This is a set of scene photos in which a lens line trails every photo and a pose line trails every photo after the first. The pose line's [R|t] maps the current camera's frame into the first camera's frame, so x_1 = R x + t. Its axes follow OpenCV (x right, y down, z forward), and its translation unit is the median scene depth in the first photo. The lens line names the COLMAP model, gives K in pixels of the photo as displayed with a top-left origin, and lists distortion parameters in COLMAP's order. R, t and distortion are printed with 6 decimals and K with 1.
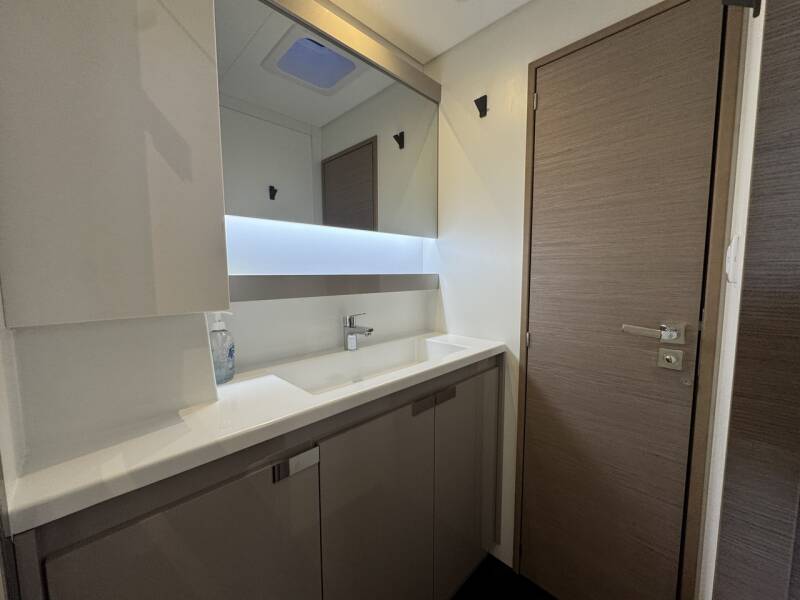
lens RADIAL K [[320.3, 0, 398.7], [0, 320.3, 299.8], [0, 0, 1]] dist [-0.002961, -0.000071]
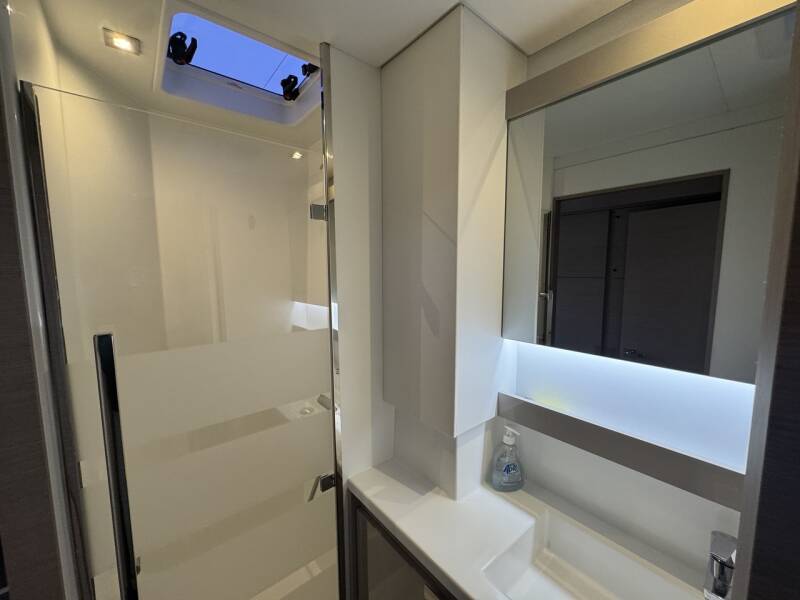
lens RADIAL K [[320.3, 0, 398.7], [0, 320.3, 299.8], [0, 0, 1]] dist [-0.002961, -0.000071]
pose [[-0.102011, 0.104774, -0.989250, 0.624990], [-0.082831, 0.990090, 0.113404, -0.594286], [0.991329, 0.093509, -0.092321, 0.831976]]
